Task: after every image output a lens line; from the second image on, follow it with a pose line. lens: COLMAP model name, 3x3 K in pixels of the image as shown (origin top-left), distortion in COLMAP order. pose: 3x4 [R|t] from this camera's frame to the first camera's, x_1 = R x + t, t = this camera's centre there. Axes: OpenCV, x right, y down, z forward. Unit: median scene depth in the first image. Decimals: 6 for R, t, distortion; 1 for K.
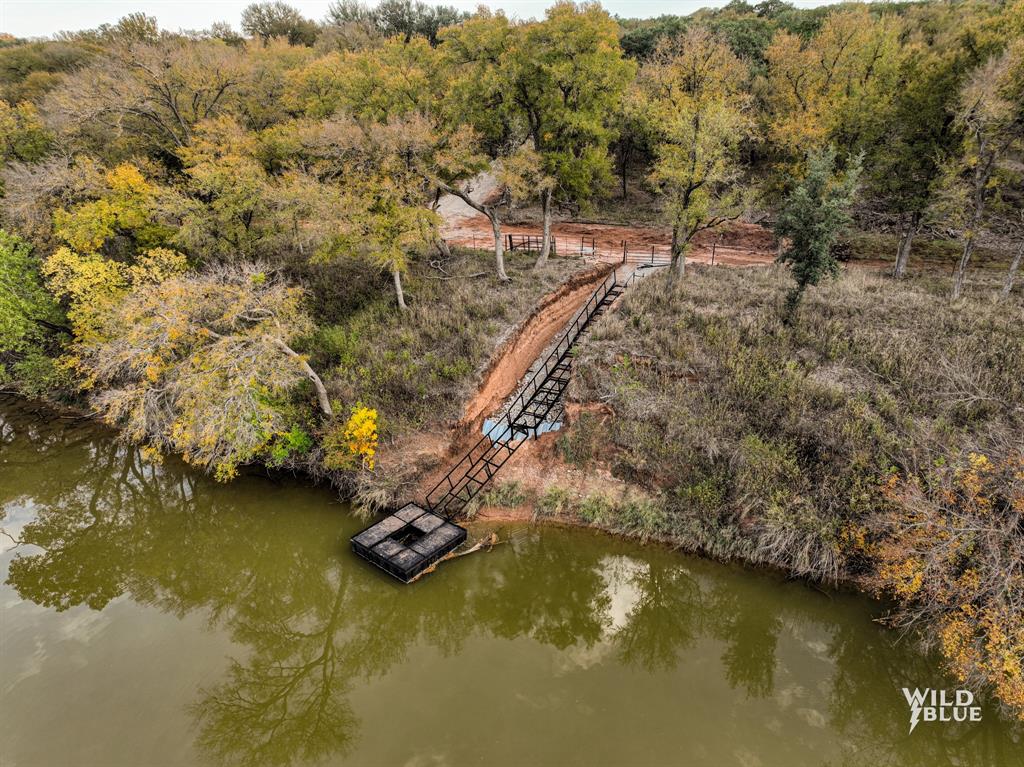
lens RADIAL K [[704.3, 0, 512.0], [0, 704.3, 383.5], [0, 0, 1]] dist [-0.029032, 0.030329]
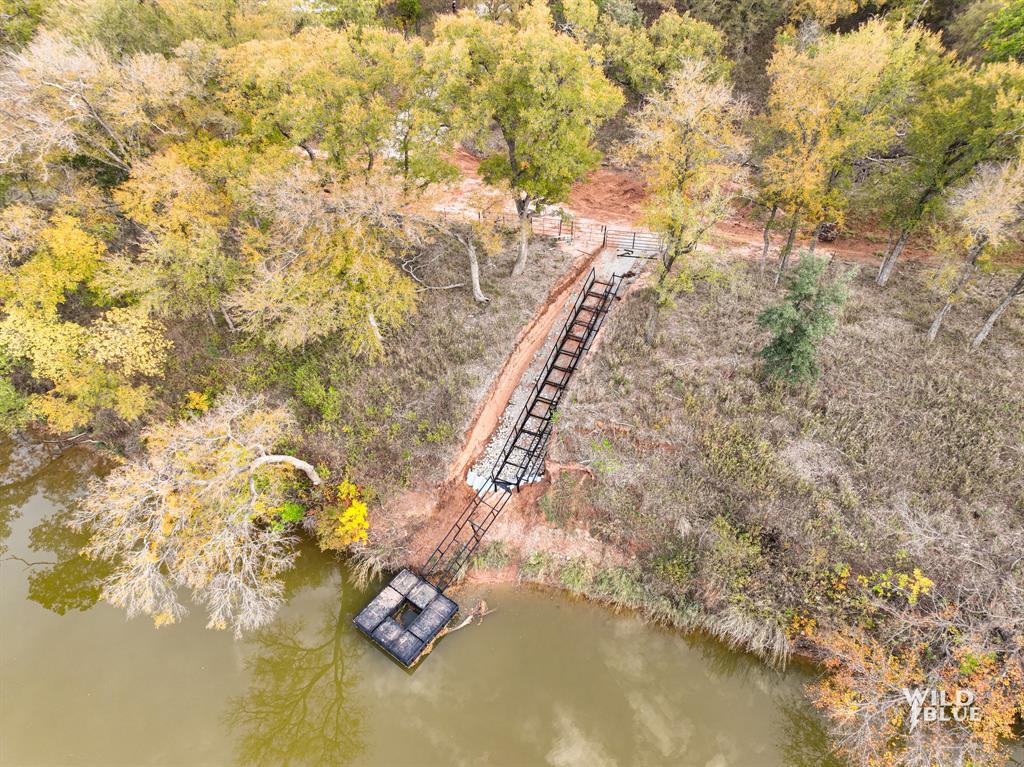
lens RADIAL K [[704.3, 0, 512.0], [0, 704.3, 383.5], [0, 0, 1]] dist [-0.029032, 0.030329]
pose [[0.998909, -0.031908, 0.034090, -0.006617], [0.020328, 0.954449, 0.297682, -0.406108], [-0.042035, -0.296665, 0.954056, 0.047988]]
